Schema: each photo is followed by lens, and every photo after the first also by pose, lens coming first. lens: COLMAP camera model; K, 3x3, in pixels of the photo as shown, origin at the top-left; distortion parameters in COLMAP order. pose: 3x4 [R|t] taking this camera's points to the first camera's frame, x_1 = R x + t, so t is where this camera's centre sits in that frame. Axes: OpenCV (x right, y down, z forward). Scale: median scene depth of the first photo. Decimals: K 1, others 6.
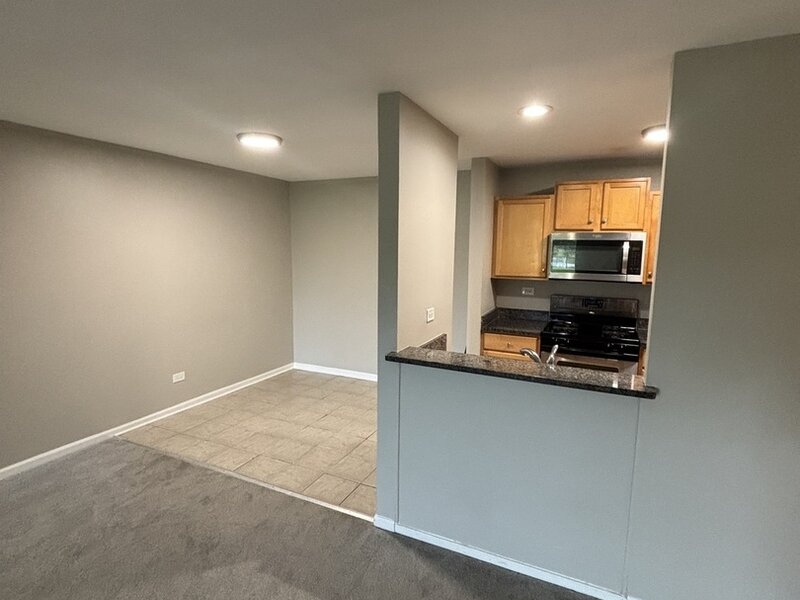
lens RADIAL K [[430.3, 0, 397.5], [0, 430.3, 303.2], [0, 0, 1]] dist [-0.005102, -0.004450]
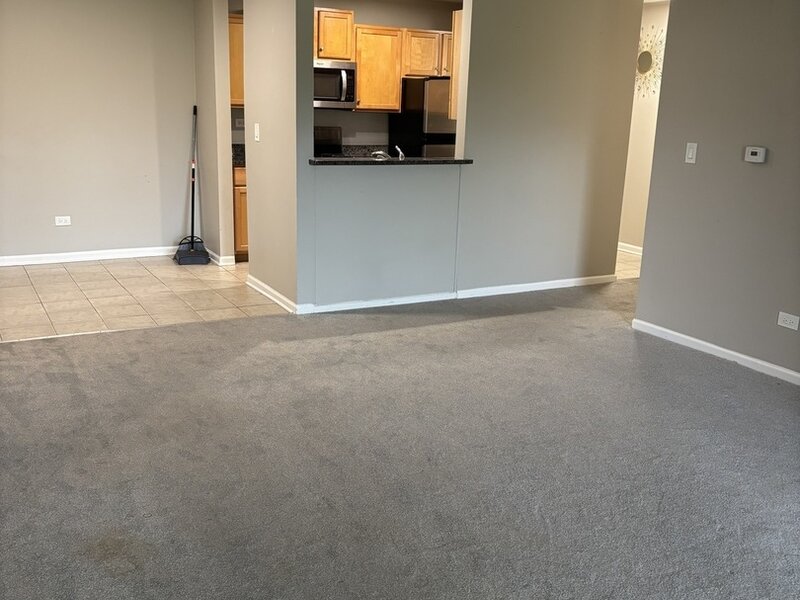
lens RADIAL K [[771.7, 0, 397.5], [0, 771.7, 300.5], [0, 0, 1]] dist [0.007107, 0.000000]
pose [[0.599659, -0.195496, 0.776009, -0.959855], [0.087920, 0.979926, 0.178928, 0.085868], [-0.795411, -0.039069, 0.604810, -0.298499]]
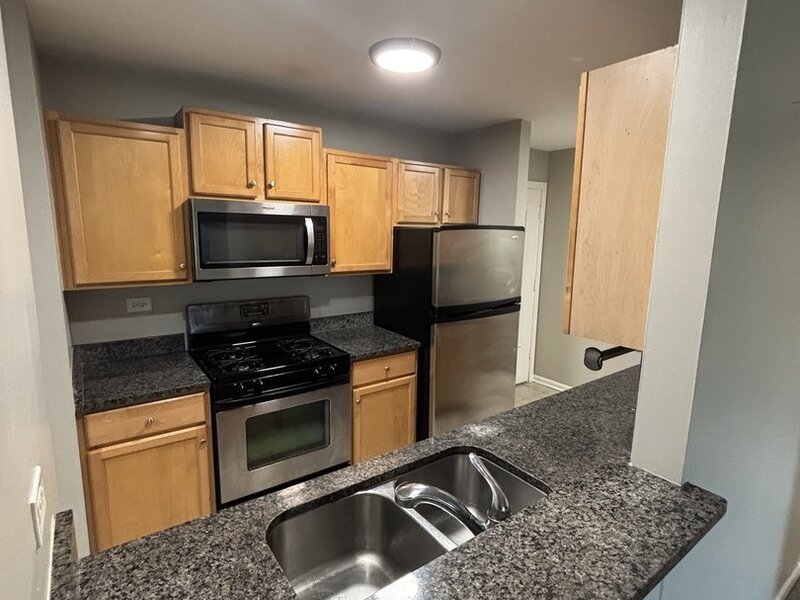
lens RADIAL K [[430.3, 0, 415.7], [0, 430.3, 301.0], [0, 0, 1]] dist [-0.005102, -0.004450]
pose [[0.468493, -0.148273, 0.870936, -0.009333], [0.108737, 0.987998, 0.109711, -0.063191], [-0.876750, 0.043304, 0.478993, 0.491359]]
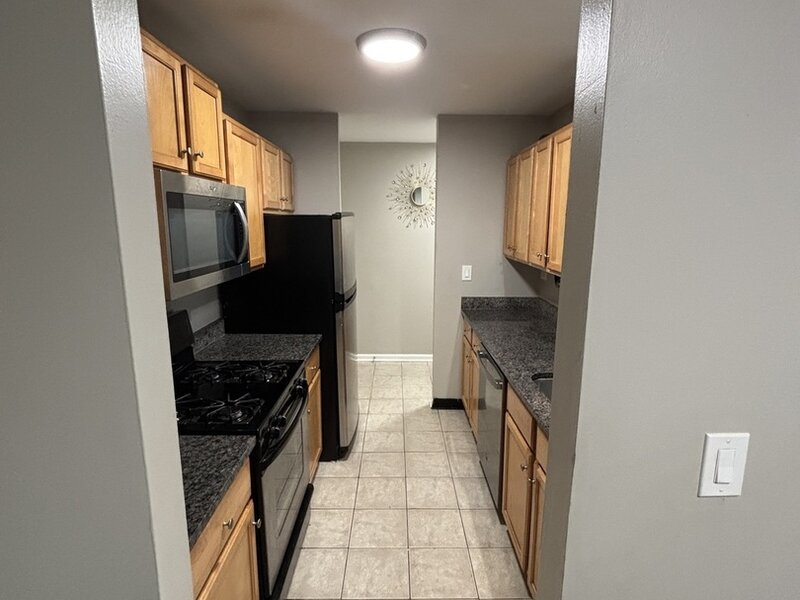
lens RADIAL K [[430.3, 0, 407.3], [0, 430.3, 301.5], [0, 0, 1]] dist [-0.005102, -0.004450]
pose [[-0.449255, -0.183830, 0.874286, -0.048133], [0.108882, 0.960041, 0.257811, -0.131848], [-0.886744, 0.211016, -0.411288, 0.998202]]
